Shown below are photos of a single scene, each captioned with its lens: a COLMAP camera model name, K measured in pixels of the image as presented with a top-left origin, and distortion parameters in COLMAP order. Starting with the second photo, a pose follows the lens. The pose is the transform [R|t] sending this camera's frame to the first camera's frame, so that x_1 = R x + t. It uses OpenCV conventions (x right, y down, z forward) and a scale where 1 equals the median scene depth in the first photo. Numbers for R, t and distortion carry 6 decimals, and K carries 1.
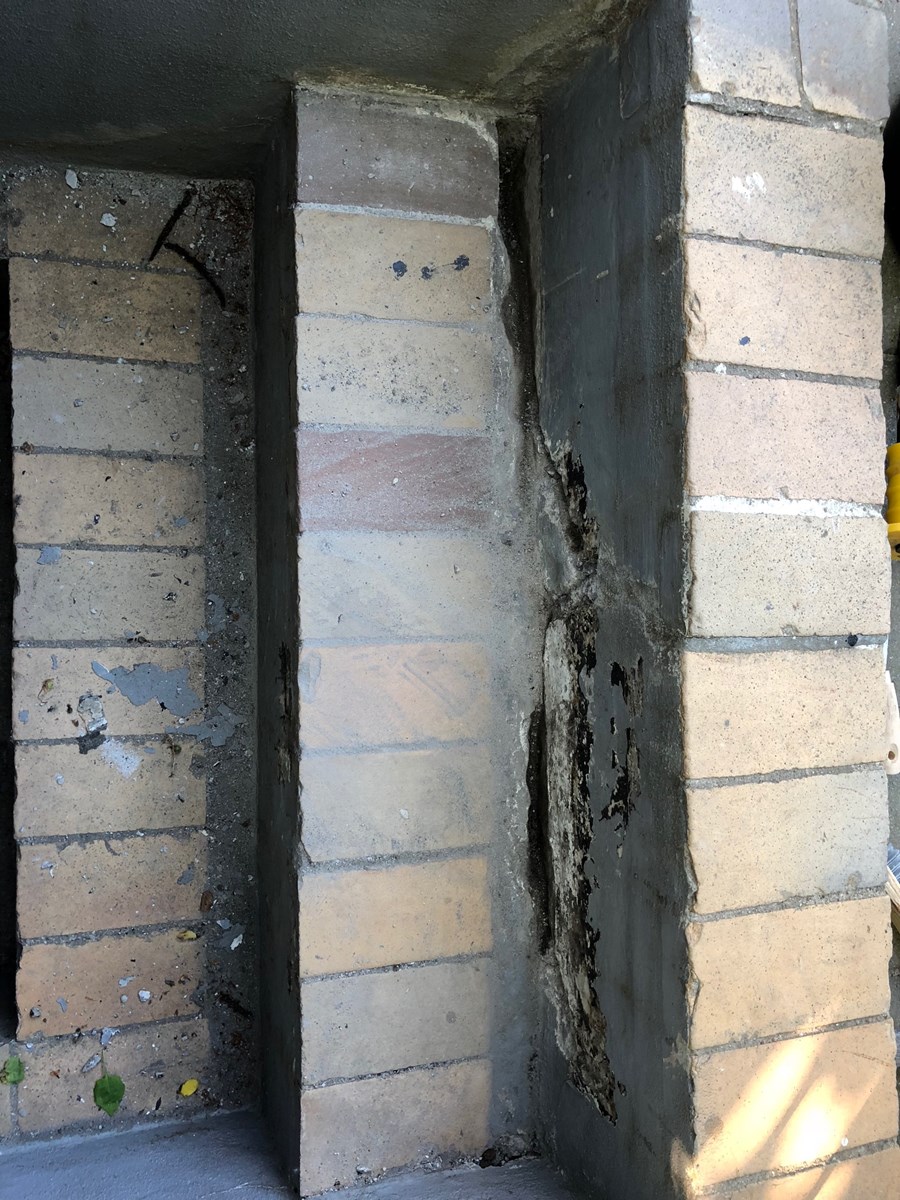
lens RADIAL K [[1011.6, 0, 458.2], [0, 1011.6, 603.6], [0, 0, 1]] dist [0.077357, -0.115538]
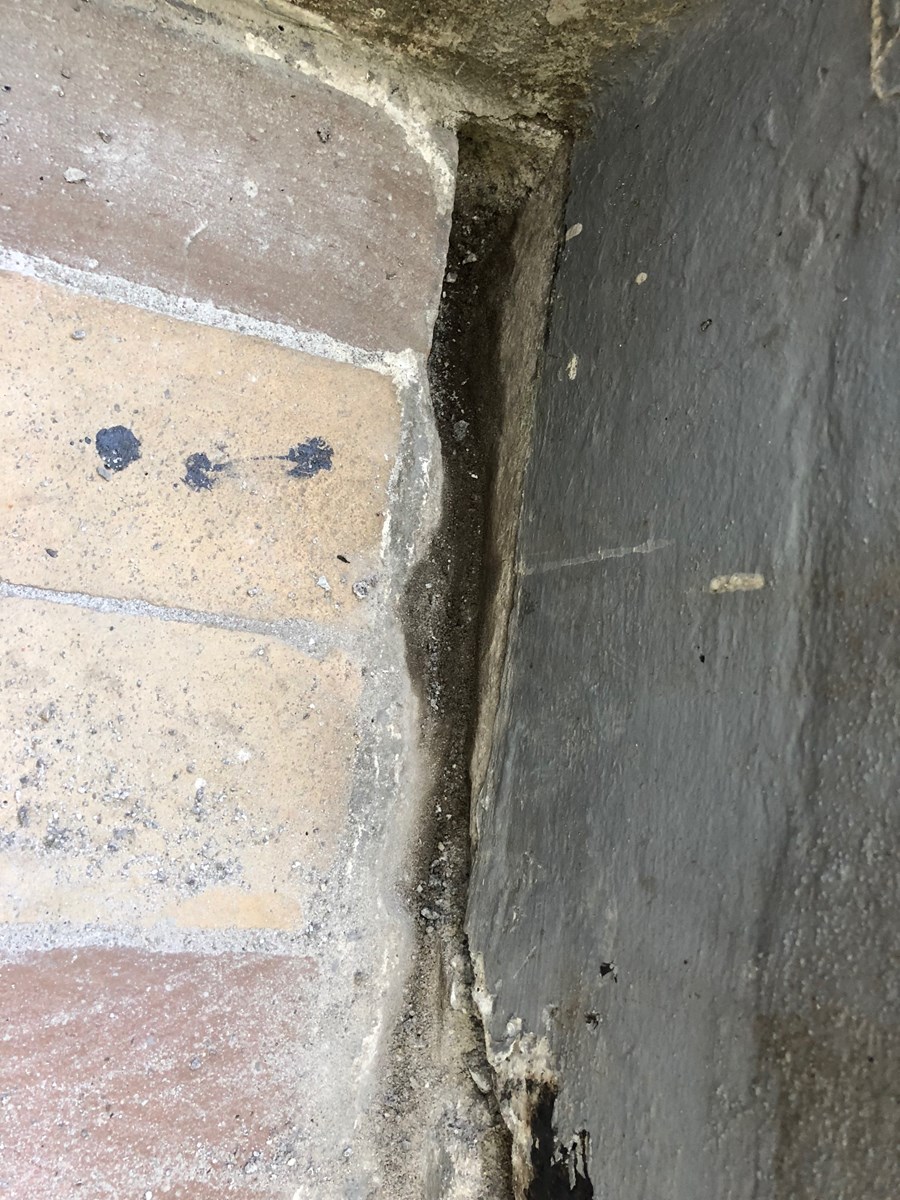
lens RADIAL K [[1011.6, 0, 454.3], [0, 1011.6, 604.1], [0, 0, 1]] dist [0.077357, -0.115538]
pose [[0.986212, 0.149540, 0.070883, 0.036063], [-0.137797, 0.979238, -0.148677, -0.241085], [-0.091645, 0.136860, 0.986342, 0.658738]]
